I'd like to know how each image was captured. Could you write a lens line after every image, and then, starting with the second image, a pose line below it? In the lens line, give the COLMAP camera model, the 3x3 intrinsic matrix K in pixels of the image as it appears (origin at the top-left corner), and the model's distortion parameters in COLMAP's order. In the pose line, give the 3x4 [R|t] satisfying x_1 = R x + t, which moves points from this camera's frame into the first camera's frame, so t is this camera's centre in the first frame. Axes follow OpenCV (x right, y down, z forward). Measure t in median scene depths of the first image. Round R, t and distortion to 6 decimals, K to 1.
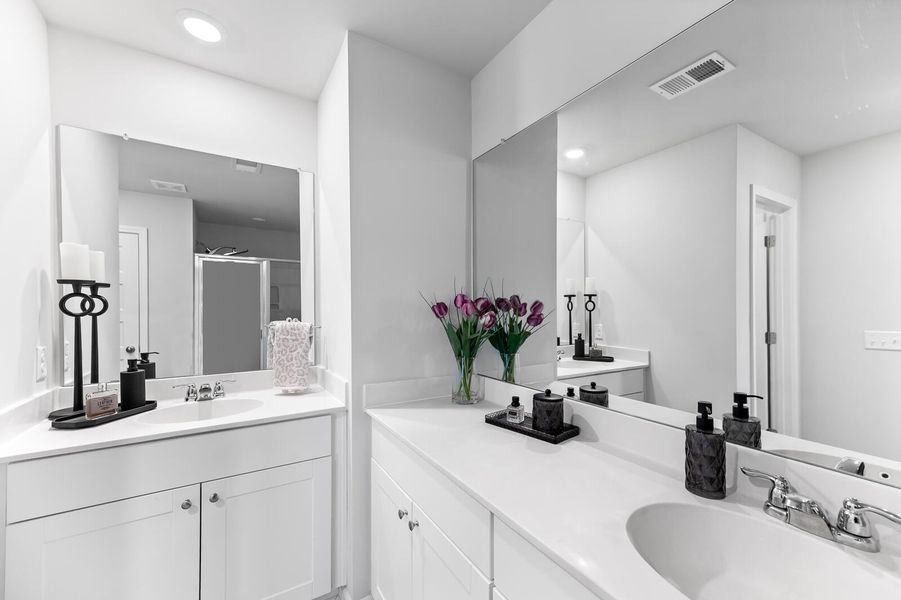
lens RADIAL K [[365.6, 0, 452.3], [0, 365.6, 311.1], [0, 0, 1]] dist [0.012342, 0.001243]
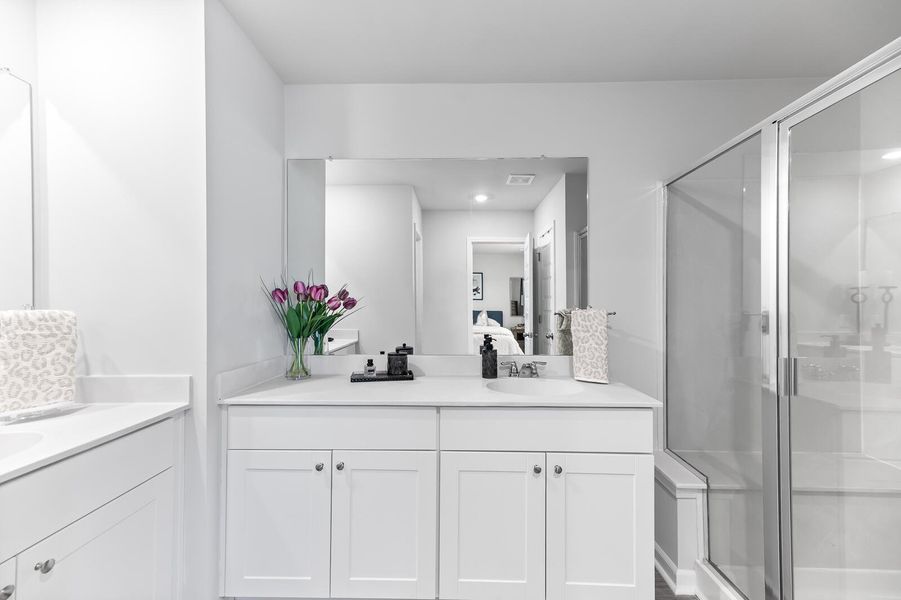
lens RADIAL K [[365.6, 0, 452.8], [0, 365.6, 304.4], [0, 0, 1]] dist [0.012342, 0.001243]
pose [[0.524704, -0.000618, 0.851285, -0.625862], [0.001476, 0.999999, -0.000183, 0.023058], [-0.851284, 0.001352, 0.524704, 0.013182]]
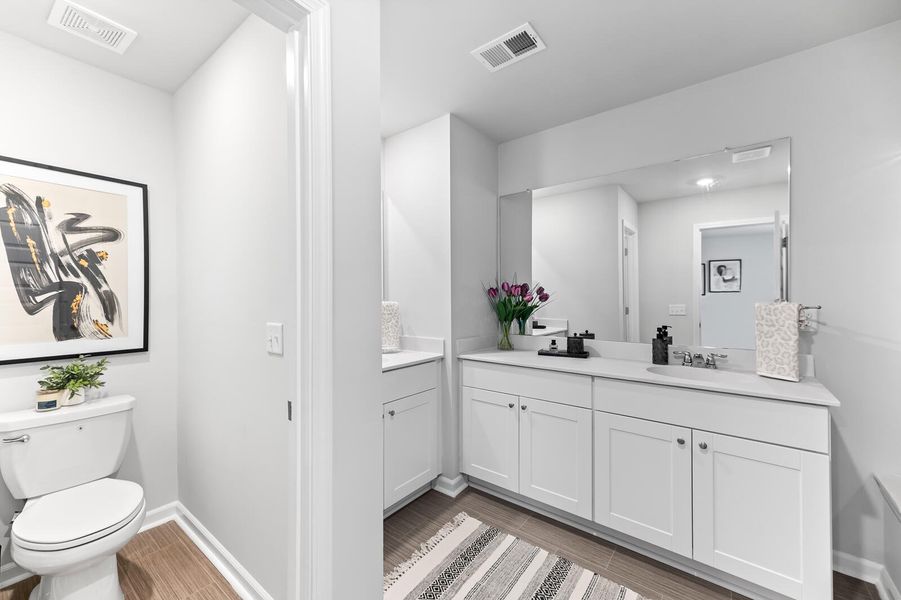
lens RADIAL K [[365.6, 0, 445.2], [0, 365.6, 297.6], [0, 0, 1]] dist [0.012342, 0.001243]
pose [[0.934769, -0.004436, 0.355230, -0.731865], [0.005351, 0.999984, -0.001594, 0.020038], [-0.355217, 0.003391, 0.934778, -0.379113]]
